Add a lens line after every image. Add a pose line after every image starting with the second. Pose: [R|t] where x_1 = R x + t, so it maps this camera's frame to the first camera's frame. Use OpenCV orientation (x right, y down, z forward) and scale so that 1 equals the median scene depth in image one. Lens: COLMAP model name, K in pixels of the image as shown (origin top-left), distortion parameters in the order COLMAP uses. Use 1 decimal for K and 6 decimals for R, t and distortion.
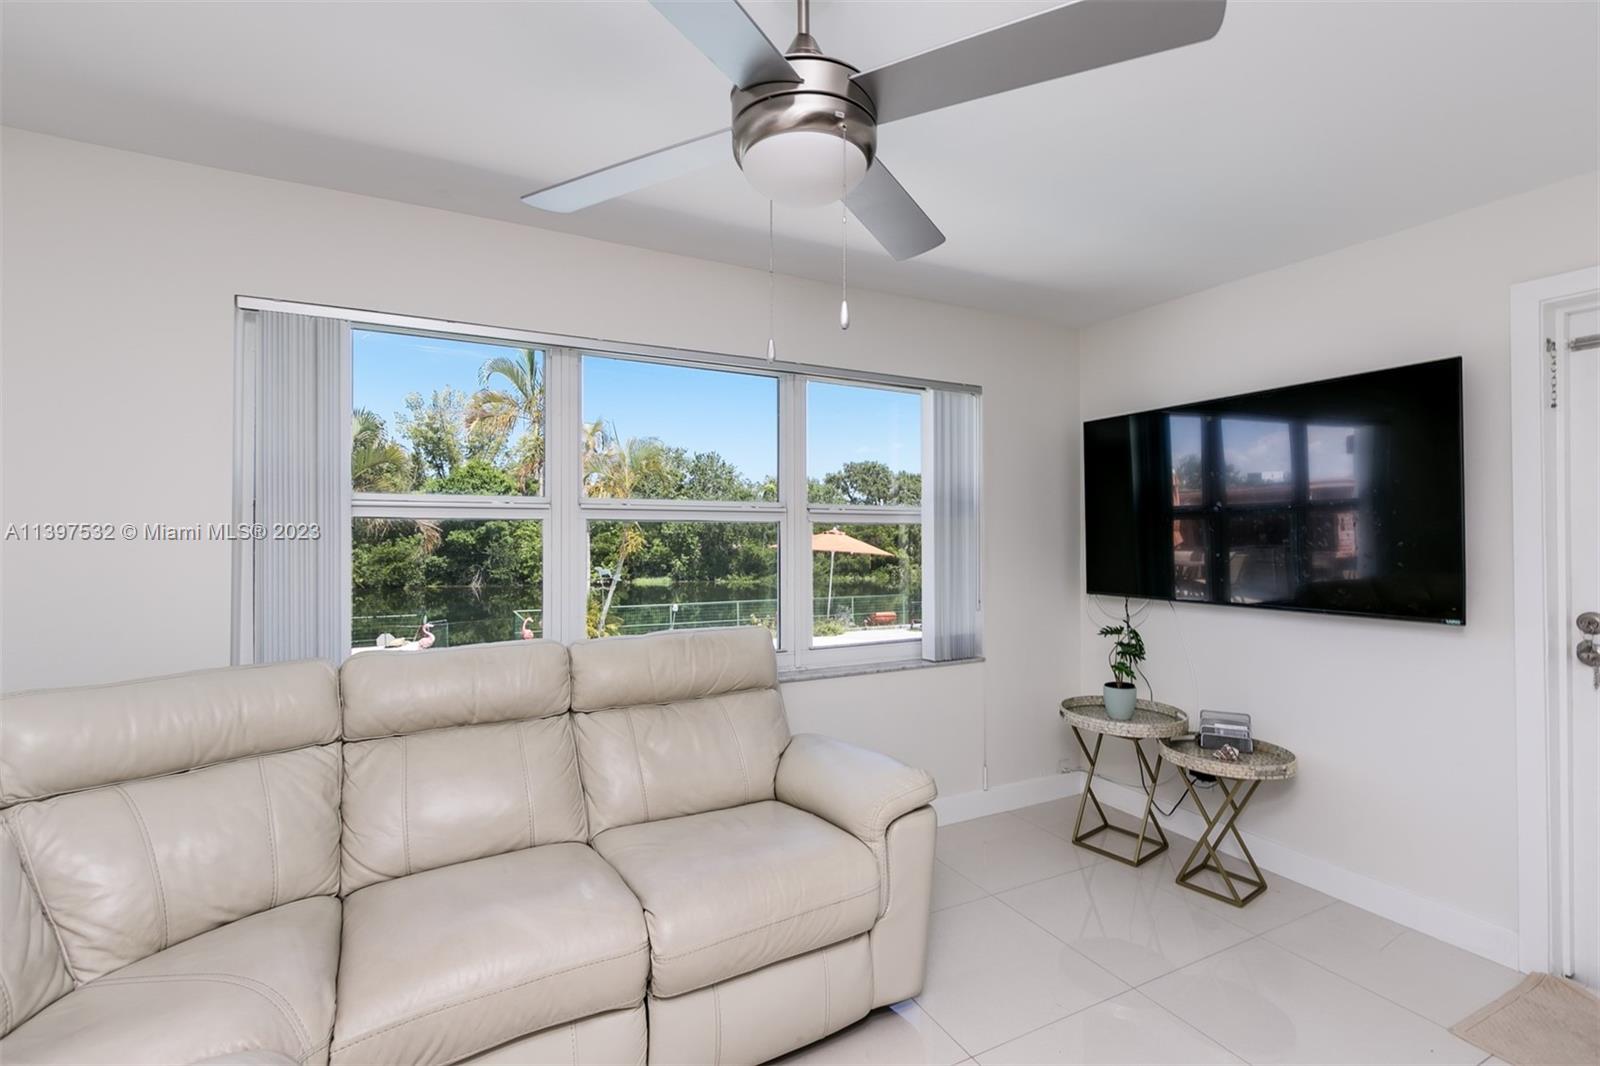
lens RADIAL K [[736.0, 0, 793.9], [0, 736.0, 523.9], [0, 0, 1]] dist [-0.003723, 0.000821]
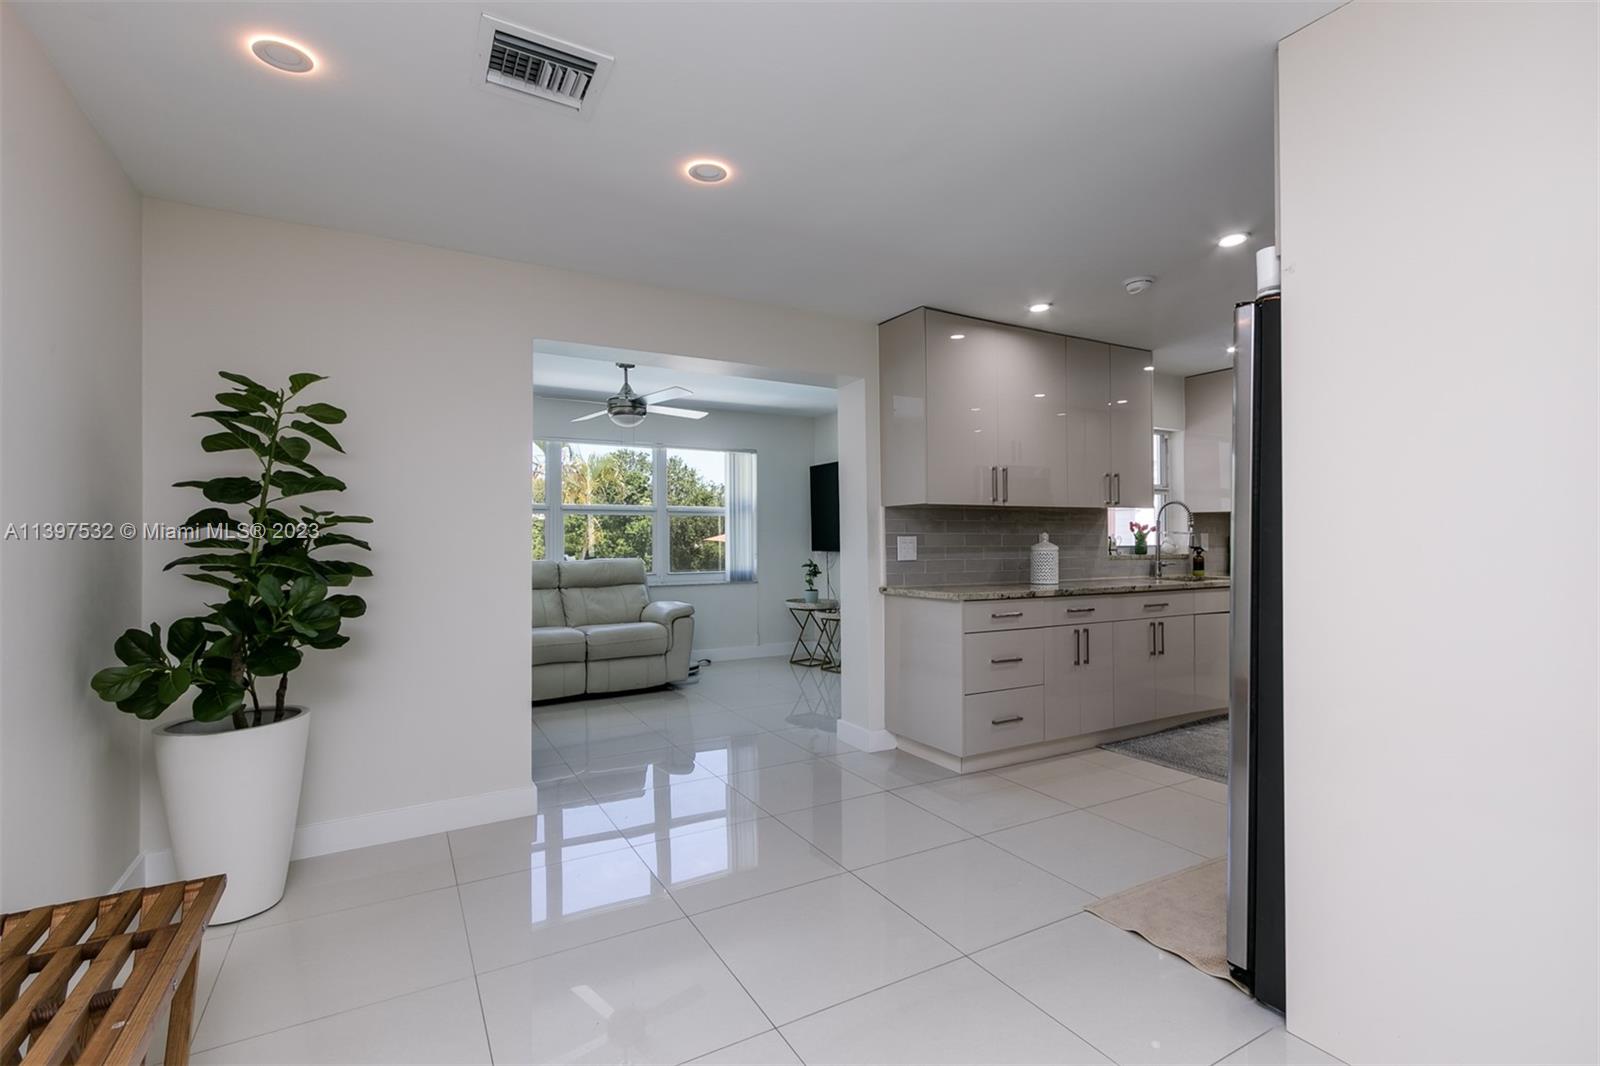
lens RADIAL K [[736.0, 0, 798.2], [0, 736.0, 535.2], [0, 0, 1]] dist [-0.003723, 0.000821]
pose [[0.998803, -0.005368, 0.048619, 0.060413], [0.004689, 0.999890, 0.014053, 0.005390], [-0.048689, -0.013808, 0.998719, -0.238365]]
